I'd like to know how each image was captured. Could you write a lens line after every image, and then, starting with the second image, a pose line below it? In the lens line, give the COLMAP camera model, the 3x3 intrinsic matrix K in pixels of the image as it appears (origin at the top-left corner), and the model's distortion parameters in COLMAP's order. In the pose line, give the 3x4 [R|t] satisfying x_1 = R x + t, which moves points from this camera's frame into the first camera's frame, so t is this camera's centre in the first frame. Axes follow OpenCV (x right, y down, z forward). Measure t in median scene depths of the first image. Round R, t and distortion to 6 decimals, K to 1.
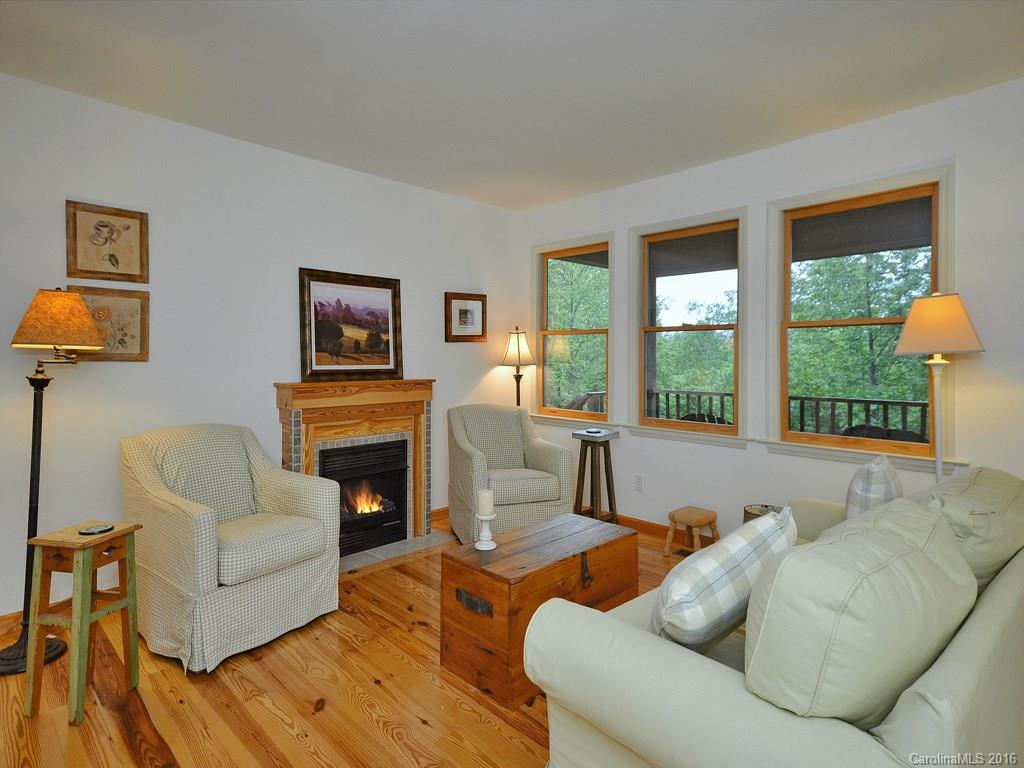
lens RADIAL K [[549.8, 0, 512.5], [0, 549.8, 355.2], [0, 0, 1]] dist [0.038913, 0.000380]
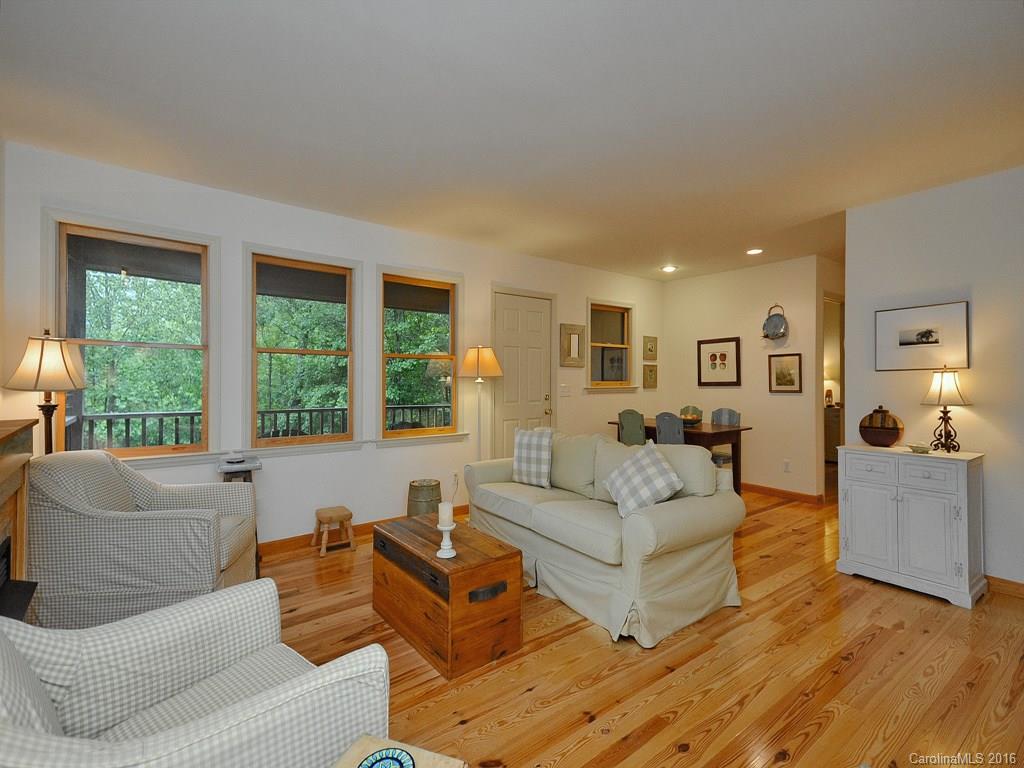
lens RADIAL K [[487.3, 0, 511.8], [0, 487.3, 377.0], [0, 0, 1]] dist [0.002940, 0.000213]
pose [[0.107103, 0.002954, 0.994244, -0.657744], [-0.008293, 0.999963, -0.002077, -0.000037], [-0.994213, -0.008023, 0.107123, 0.518179]]
